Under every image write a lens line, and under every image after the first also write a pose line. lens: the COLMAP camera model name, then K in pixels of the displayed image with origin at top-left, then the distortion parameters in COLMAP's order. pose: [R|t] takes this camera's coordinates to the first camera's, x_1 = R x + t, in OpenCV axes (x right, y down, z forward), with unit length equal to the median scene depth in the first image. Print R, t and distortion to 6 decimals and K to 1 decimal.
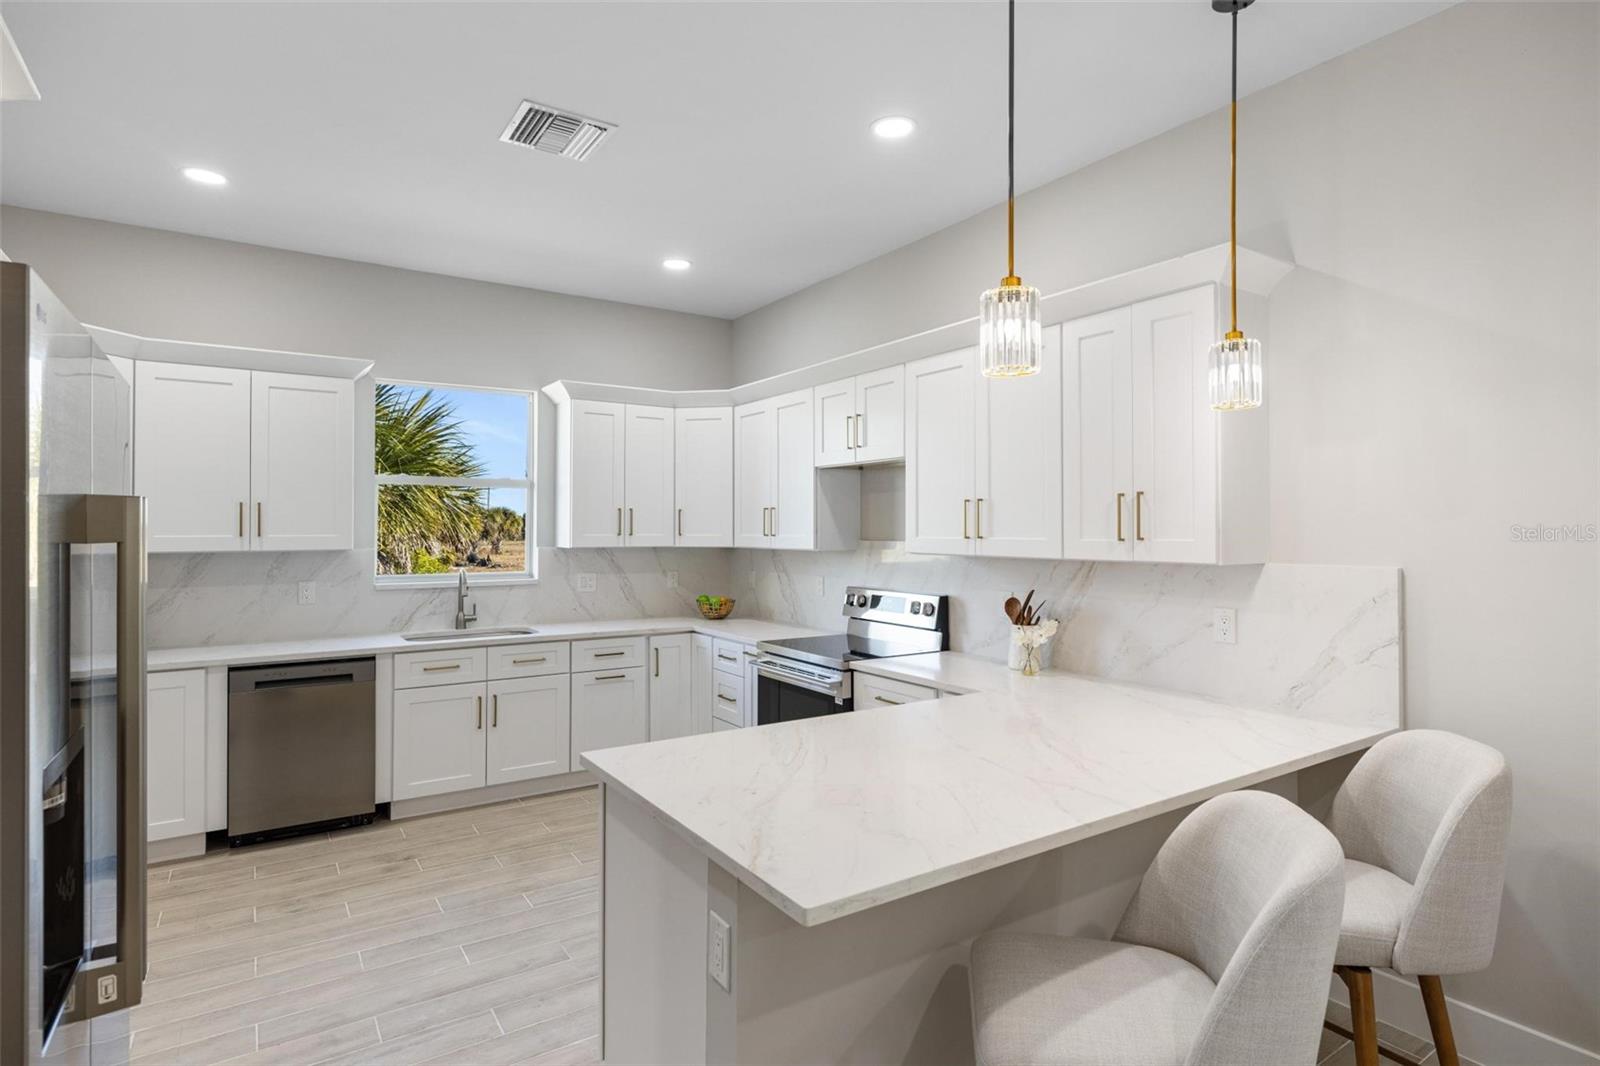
lens RADIAL K [[823.7, 0, 800.4], [0, 823.7, 519.3], [0, 0, 1]] dist [-0.001659, 0.001719]
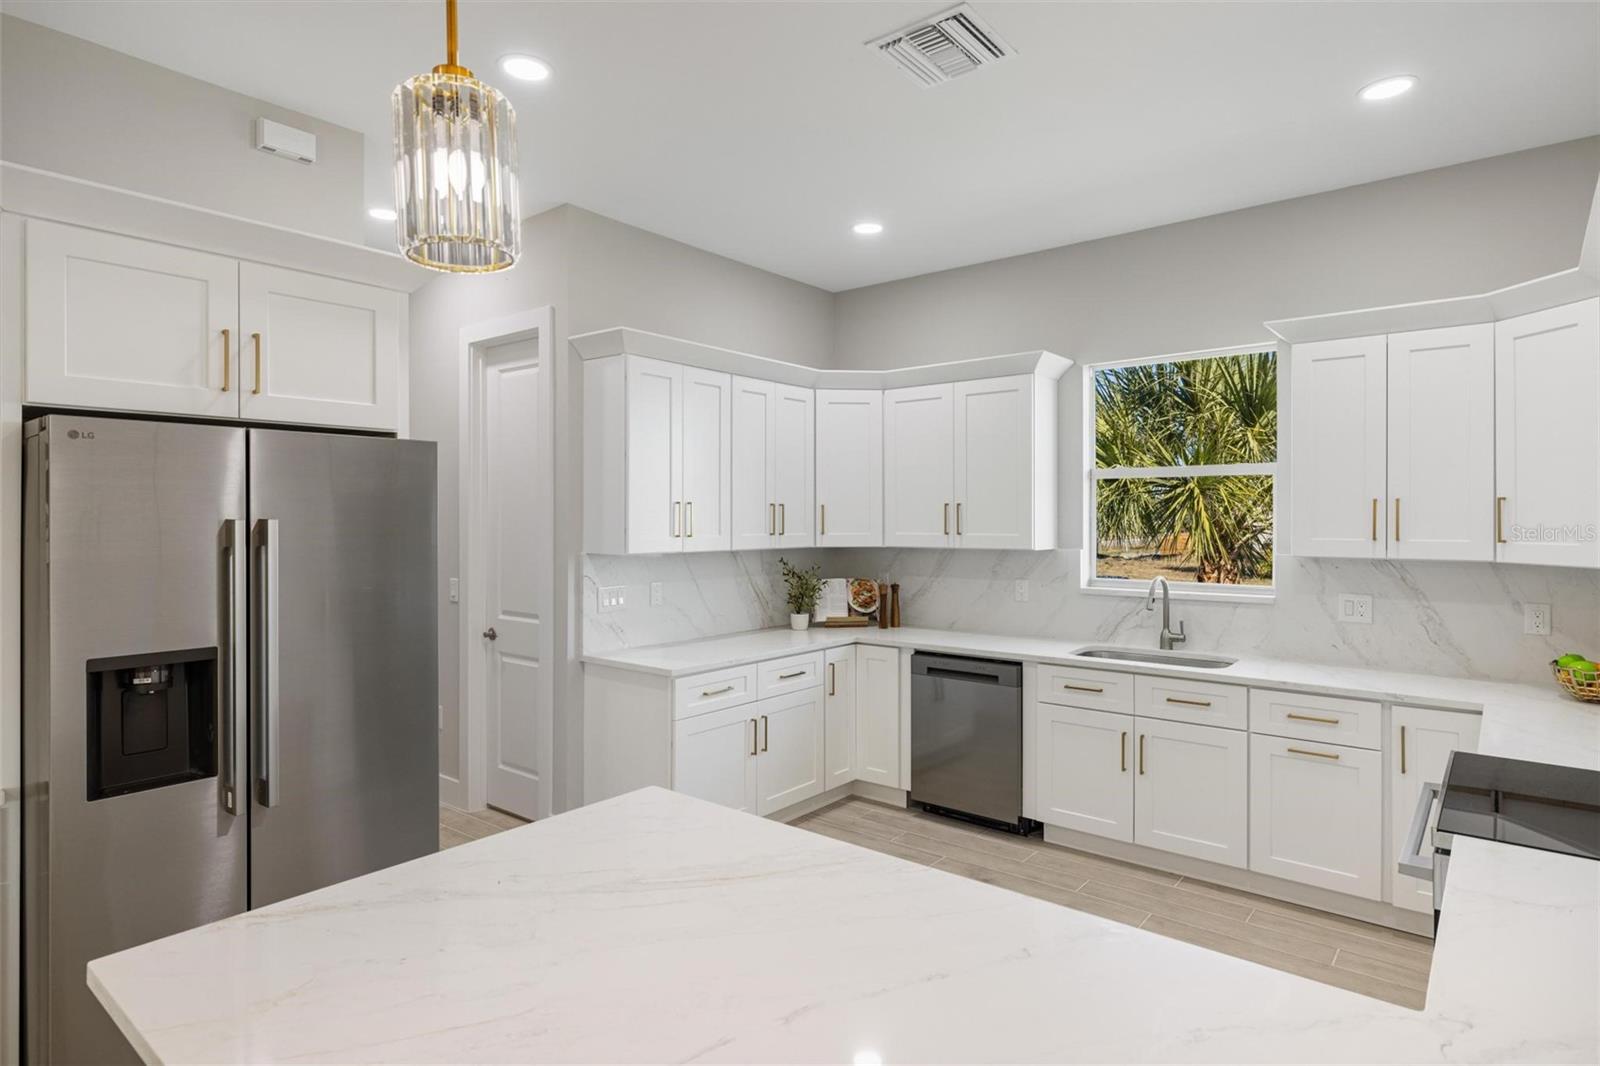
lens RADIAL K [[865.2, 0, 801.5], [0, 865.2, 519.3], [0, 0, 1]] dist [-0.002729, -0.000571]
pose [[0.296182, 0.000483, -0.955132, 0.359404], [0.011580, 0.999925, 0.004097, -0.006416], [0.955061, -0.012274, 0.296154, 0.454292]]
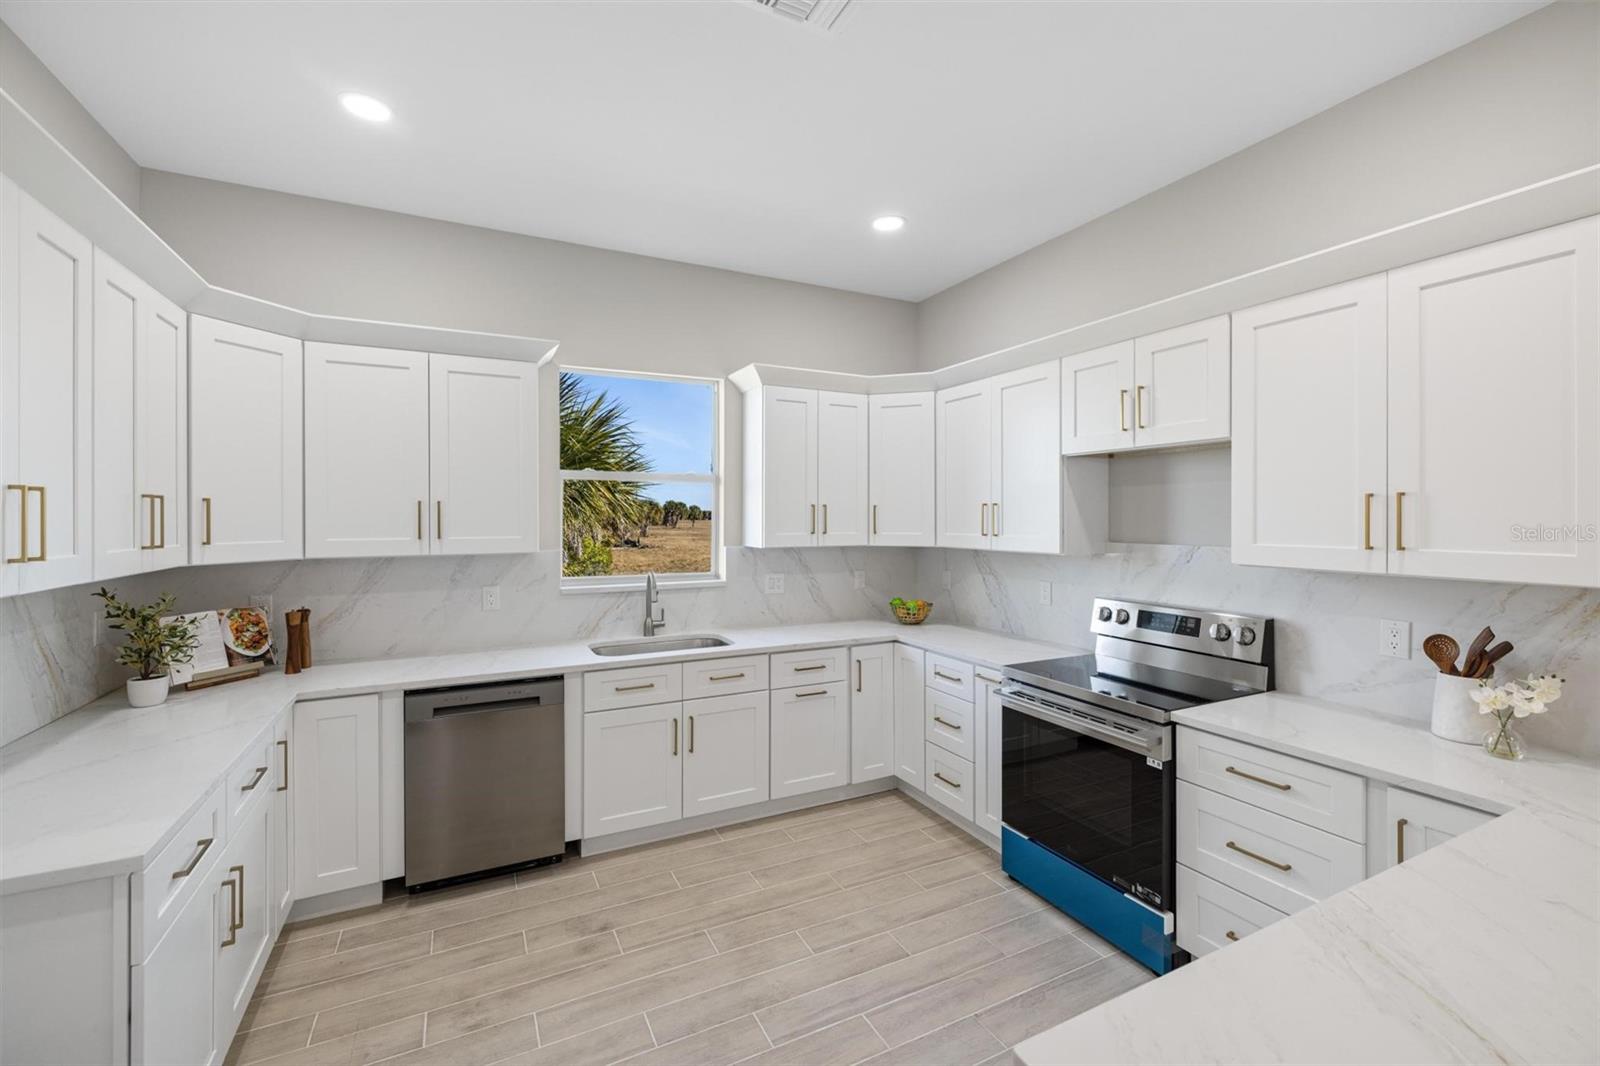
lens RADIAL K [[672.5, 0, 802.6], [0, 672.5, 517.5], [0, 0, 1]] dist [0.002713, 0.000425]
pose [[0.992875, -0.001238, -0.119157, -0.174257], [0.002832, 0.999909, 0.013210, -0.010693], [0.119130, -0.013453, 0.992788, 0.313996]]
